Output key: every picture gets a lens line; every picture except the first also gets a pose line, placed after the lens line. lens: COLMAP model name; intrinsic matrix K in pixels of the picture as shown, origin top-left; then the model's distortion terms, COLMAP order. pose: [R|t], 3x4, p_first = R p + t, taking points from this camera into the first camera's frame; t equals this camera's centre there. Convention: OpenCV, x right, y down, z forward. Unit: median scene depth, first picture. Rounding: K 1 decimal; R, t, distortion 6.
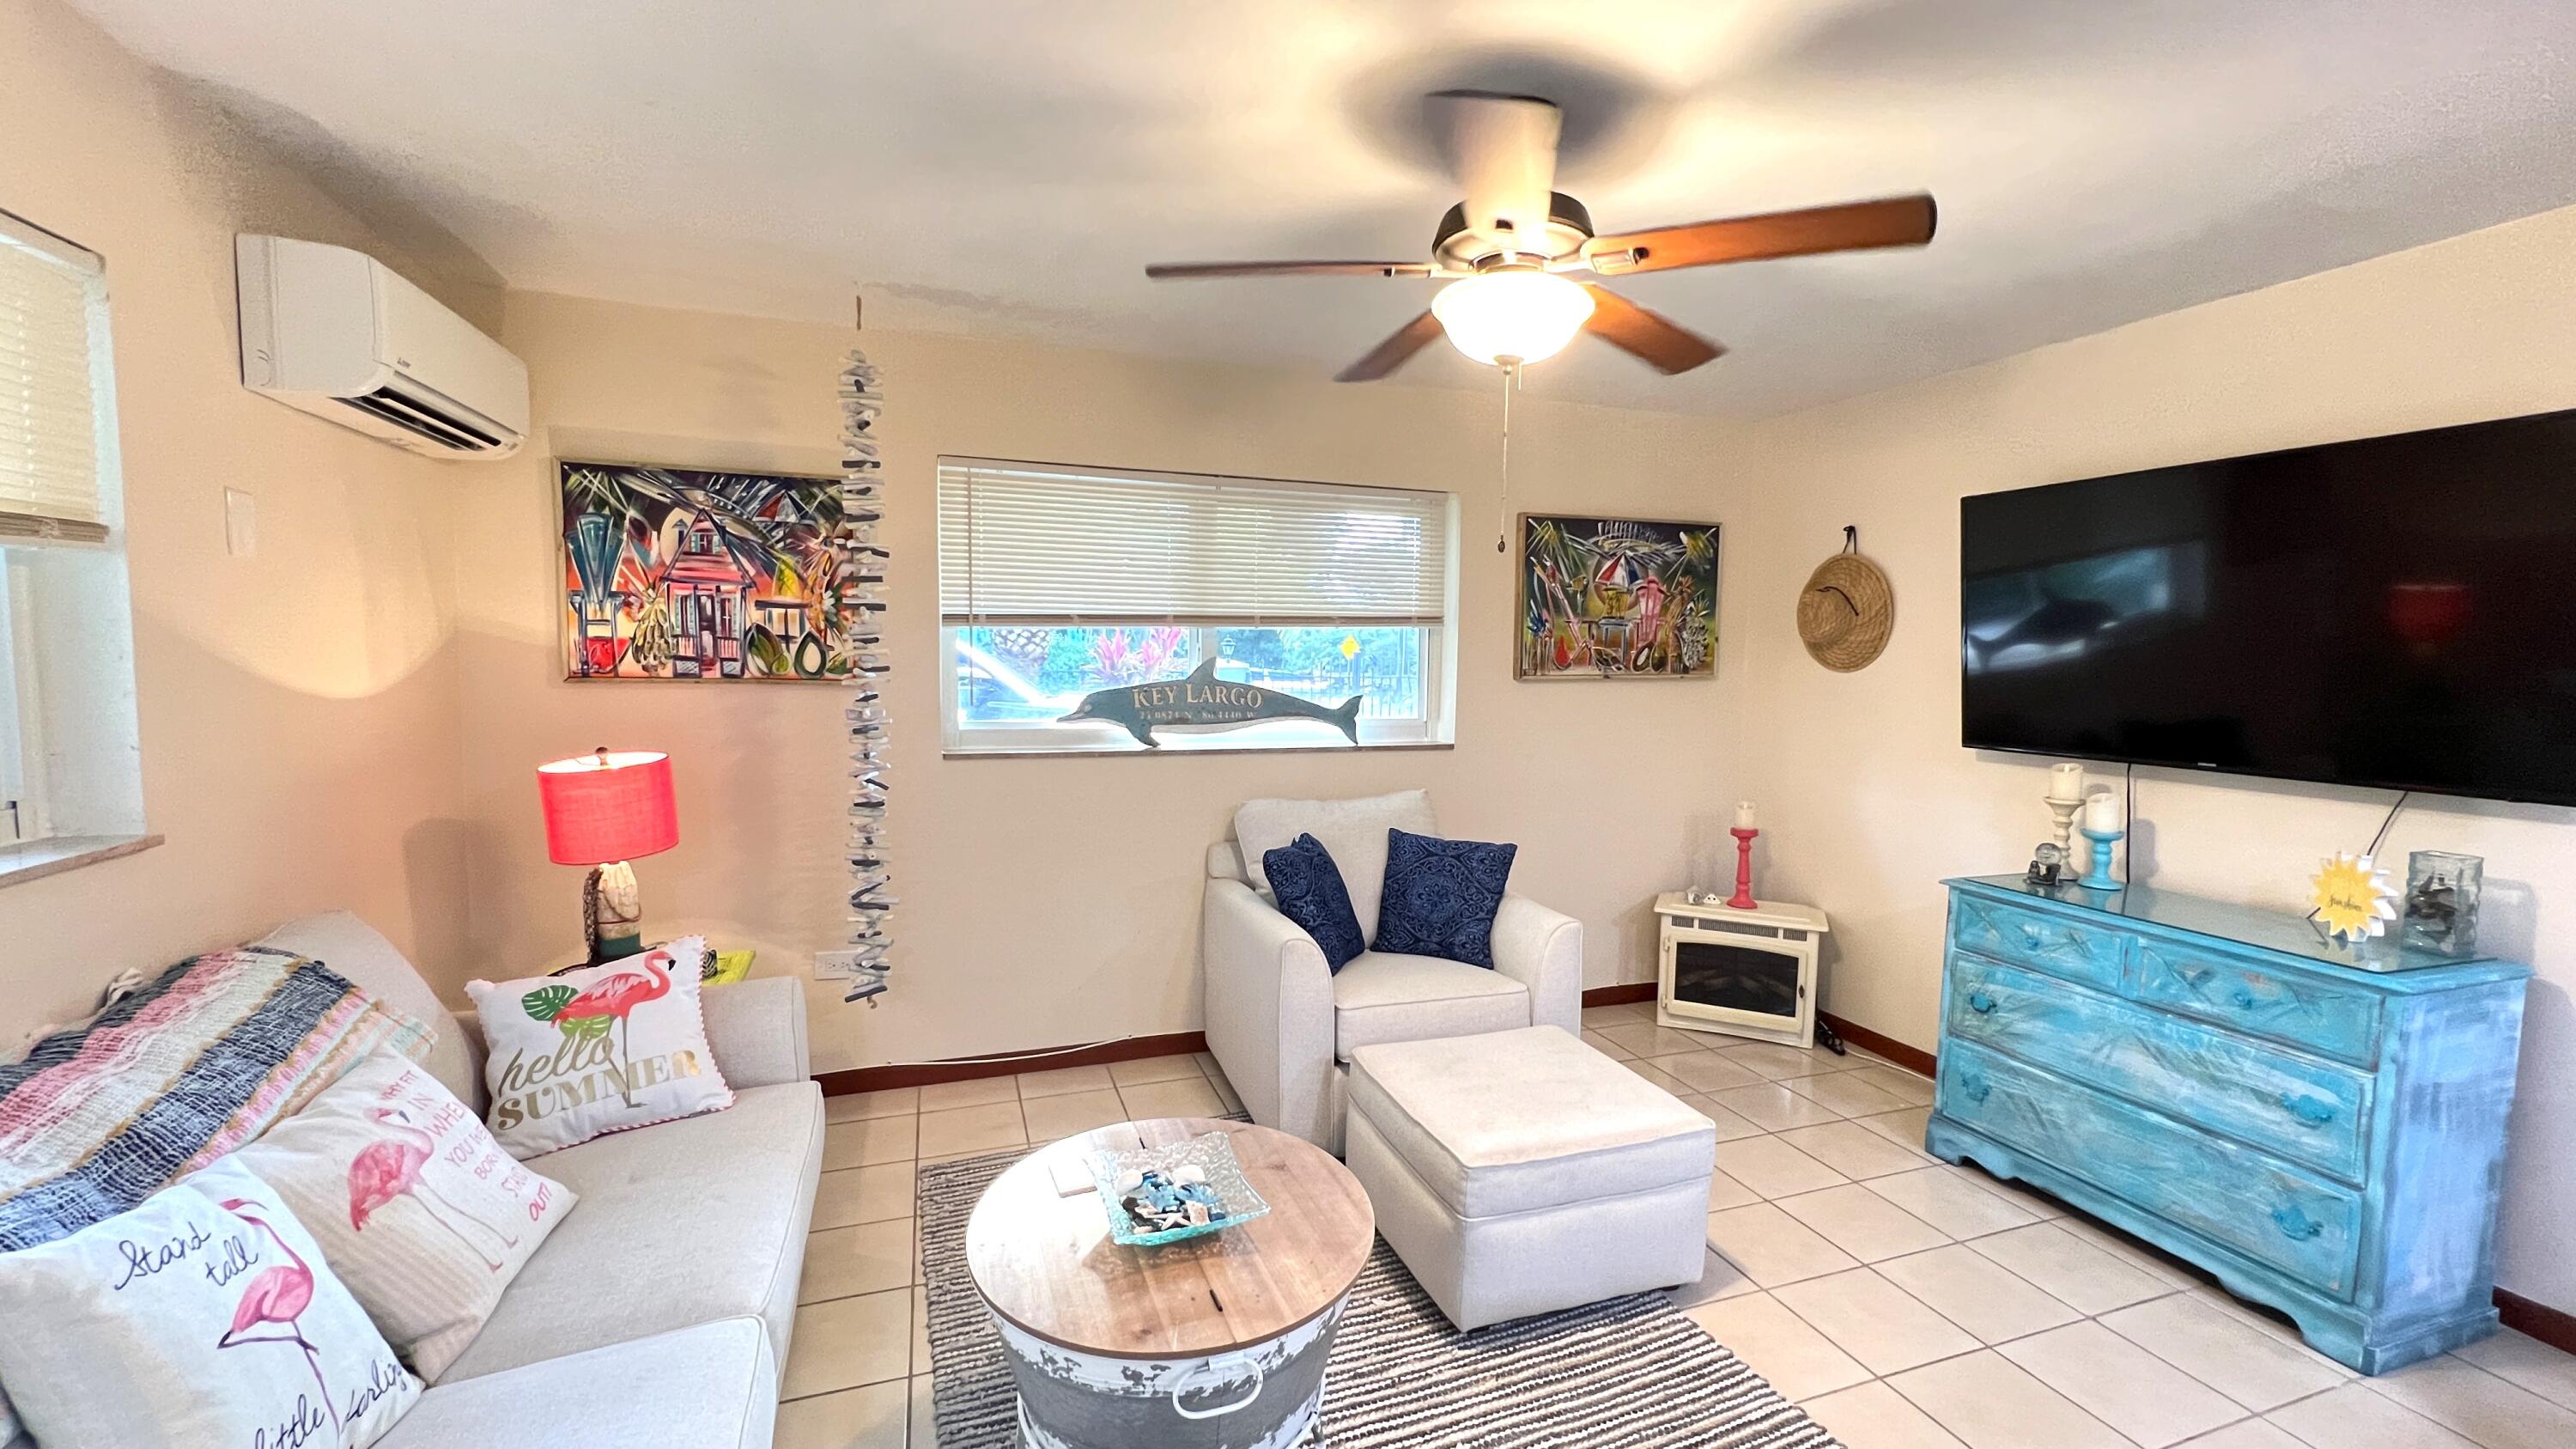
lens RADIAL K [[1026.3, 0, 1292.8], [0, 1026.3, 728.7], [0, 0, 1]] dist [0.001626, 0.000041]
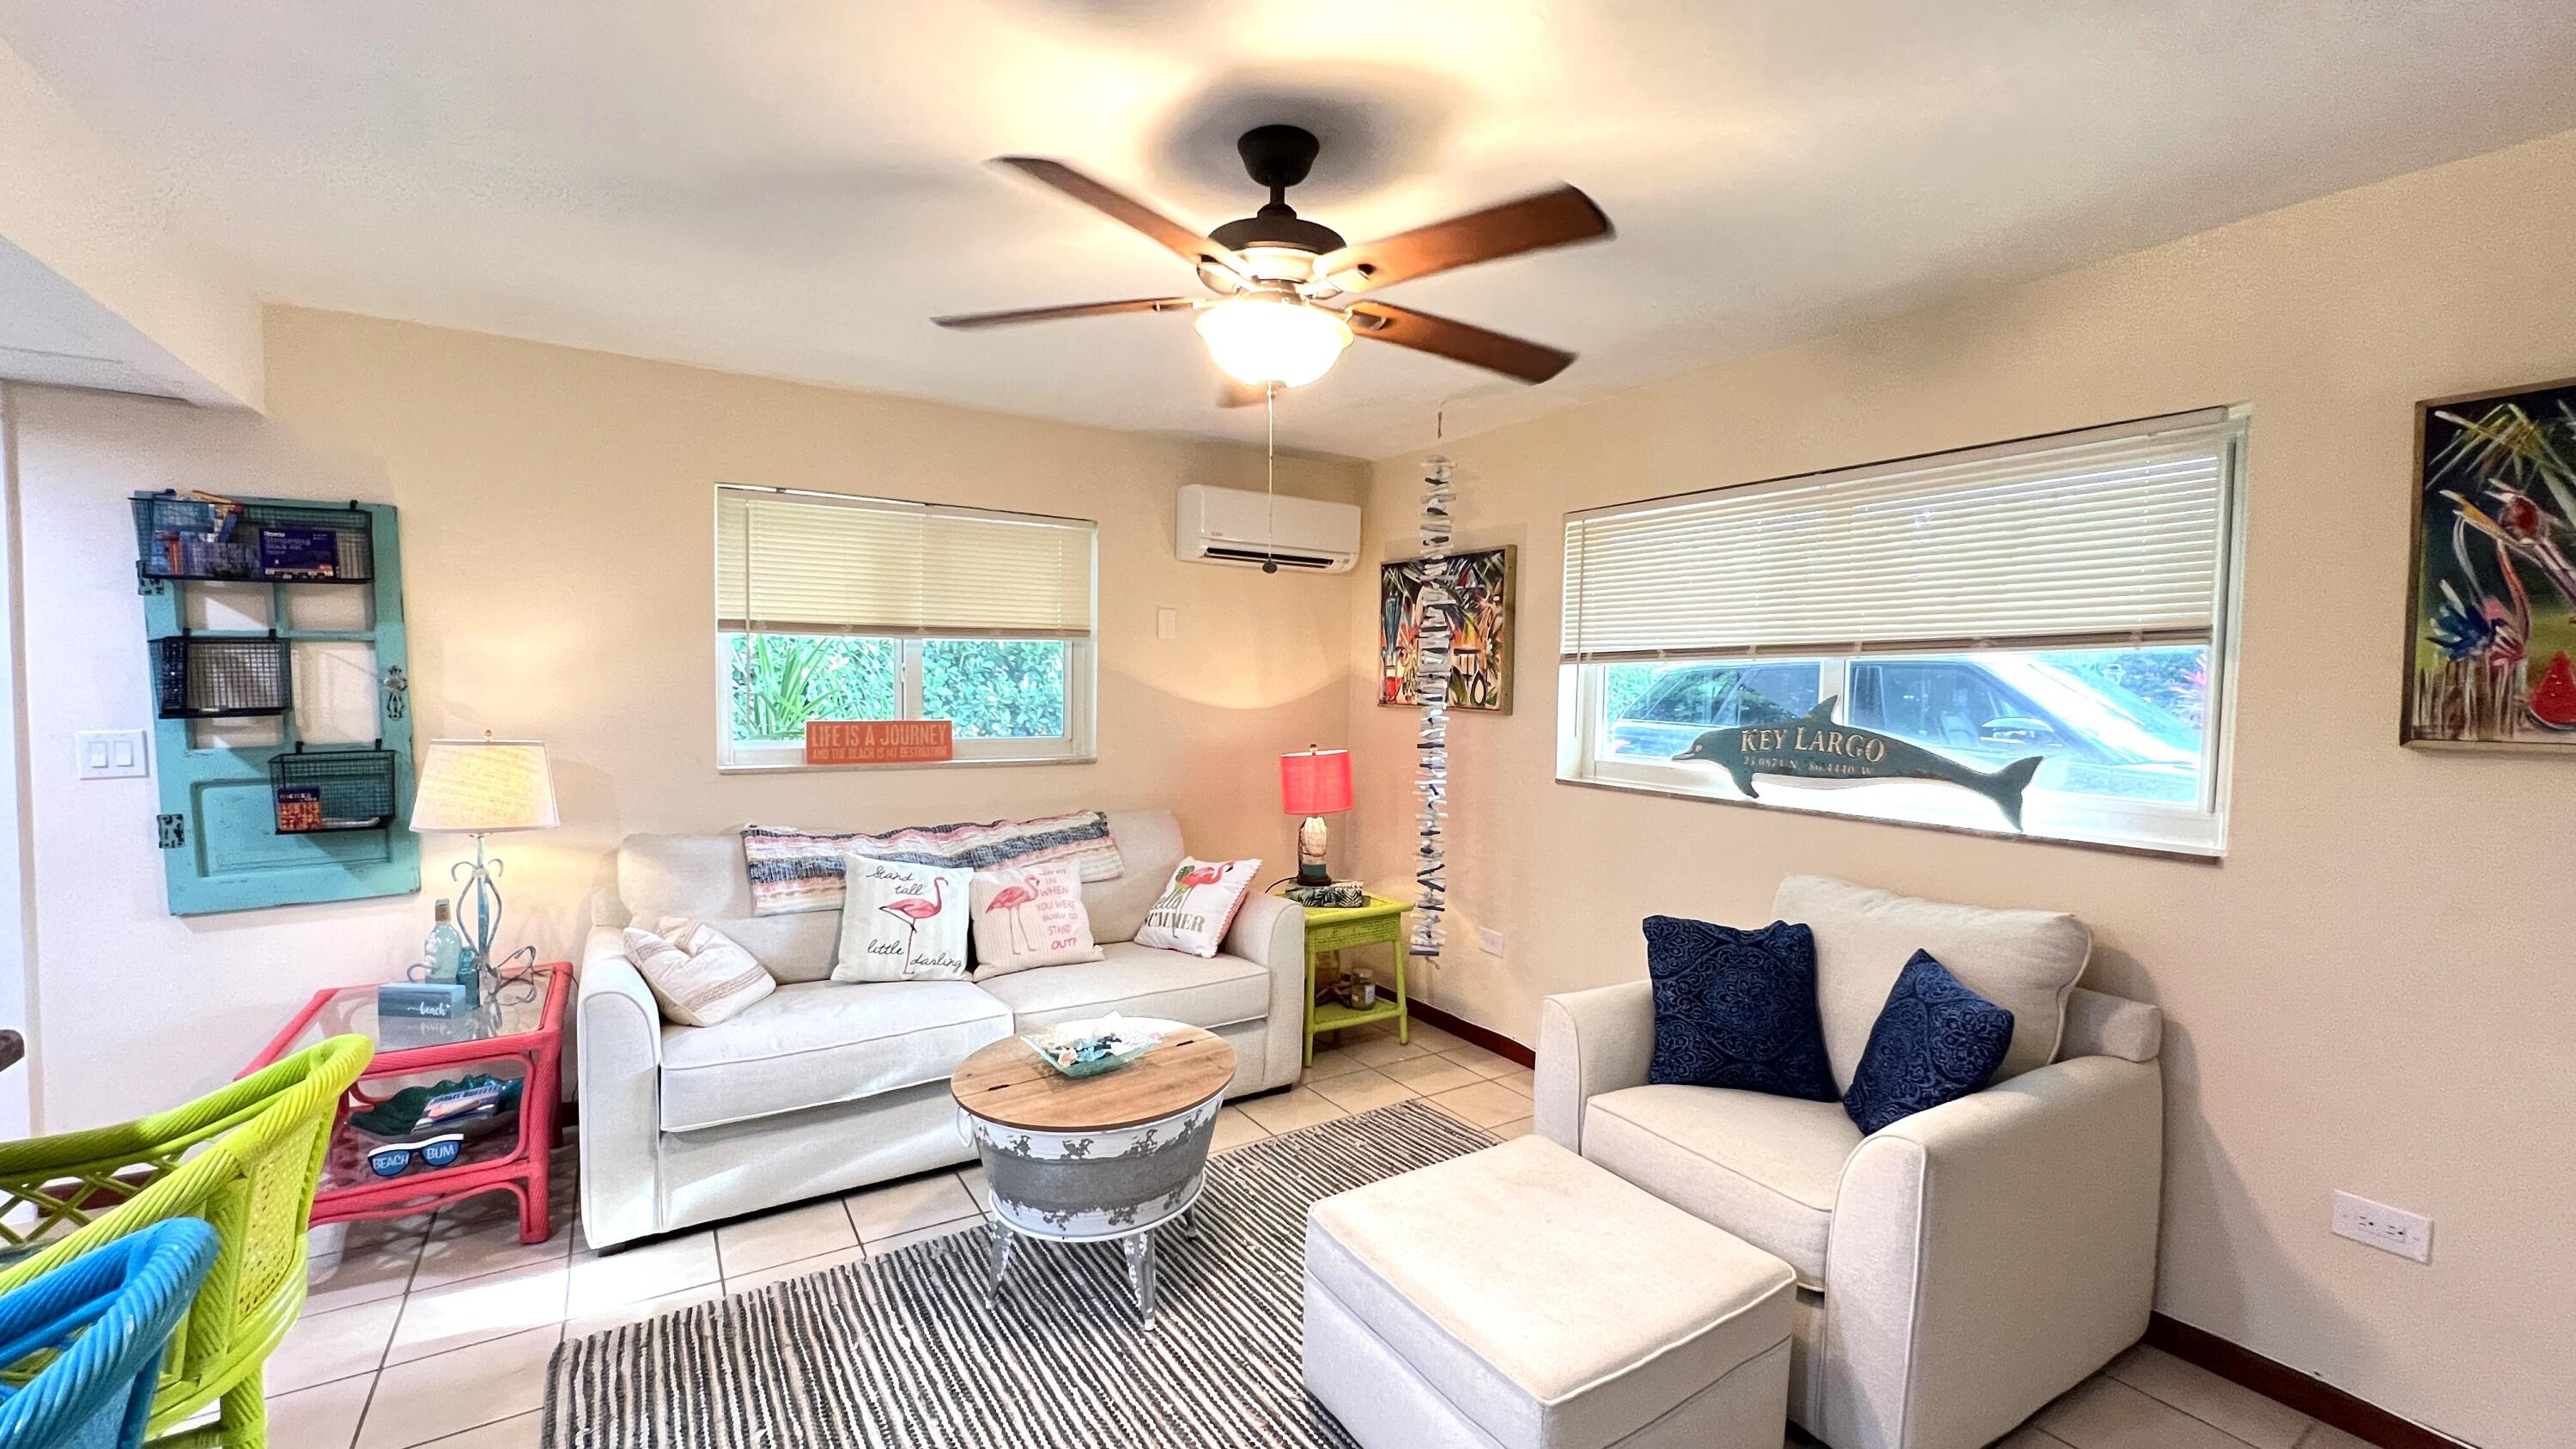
lens RADIAL K [[1026.3, 0, 1286.3], [0, 1026.3, 726.1], [0, 0, 1]] dist [0.001626, 0.000041]
pose [[0.233776, 0.034000, -0.971696, 0.716687], [-0.087571, 0.996063, 0.013784, -0.023400], [0.968339, 0.081870, 0.235833, 0.475315]]
